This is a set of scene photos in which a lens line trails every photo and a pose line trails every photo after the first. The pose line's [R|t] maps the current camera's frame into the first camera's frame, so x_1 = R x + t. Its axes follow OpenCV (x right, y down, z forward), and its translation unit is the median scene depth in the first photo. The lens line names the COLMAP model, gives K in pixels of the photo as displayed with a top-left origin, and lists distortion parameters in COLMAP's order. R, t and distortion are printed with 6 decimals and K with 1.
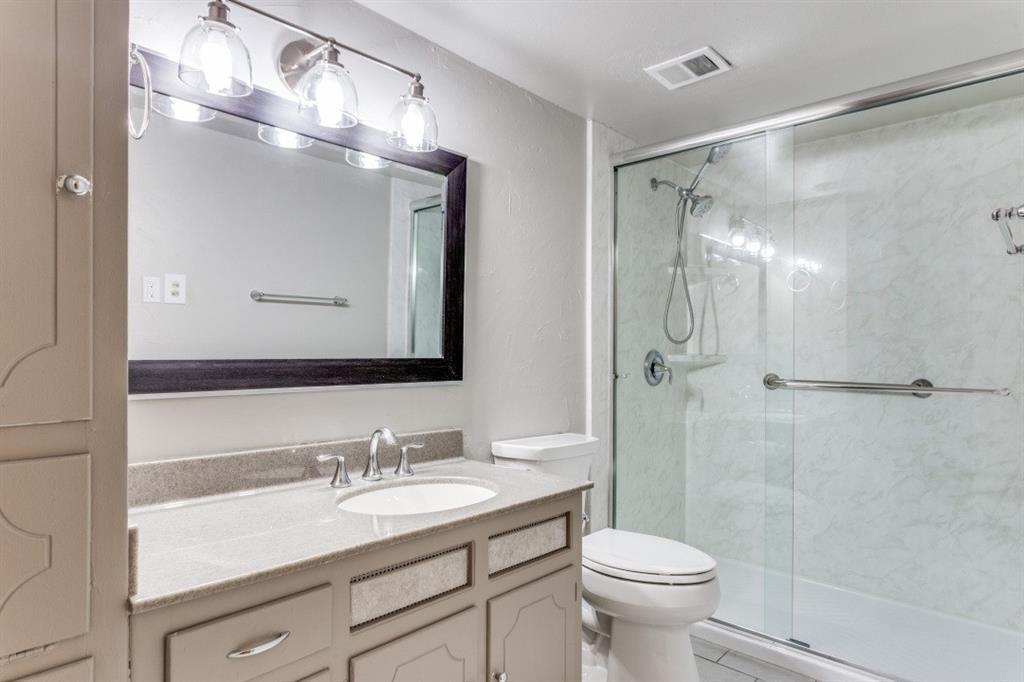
lens RADIAL K [[587.4, 0, 512.6], [0, 587.4, 343.2], [0, 0, 1]] dist [-0.014480, 0.009654]
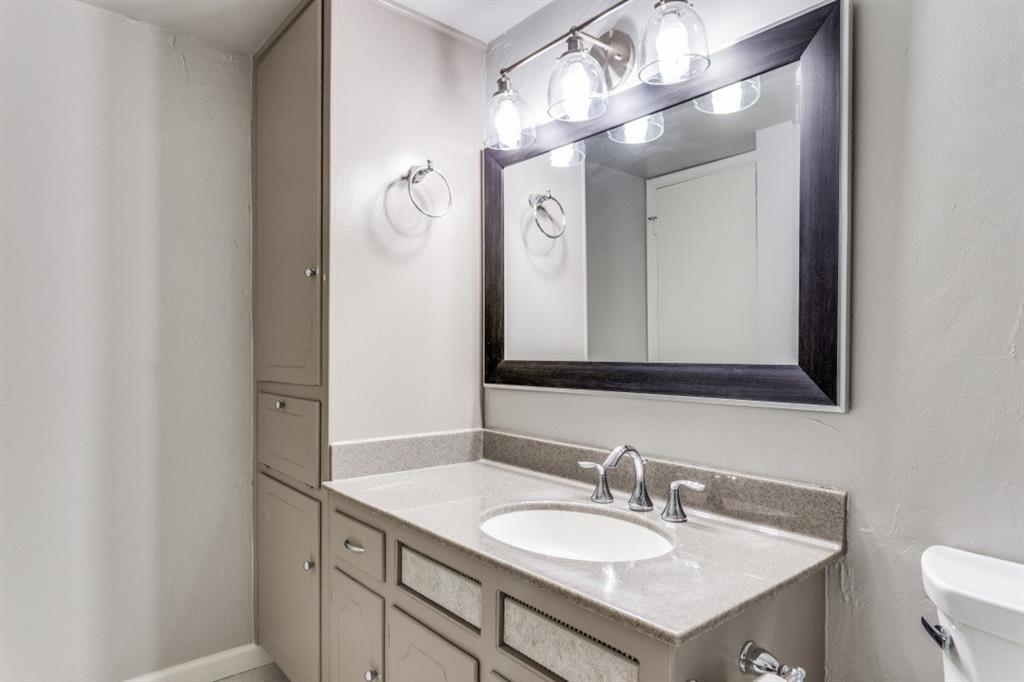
lens RADIAL K [[587.4, 0, 519.2], [0, 587.4, 359.2], [0, 0, 1]] dist [-0.014480, 0.009654]
pose [[-0.099337, 0.002608, -0.995050, 0.648763], [0.007153, 0.999973, 0.001907, 0.020142], [0.995028, -0.006928, -0.099353, 0.990452]]
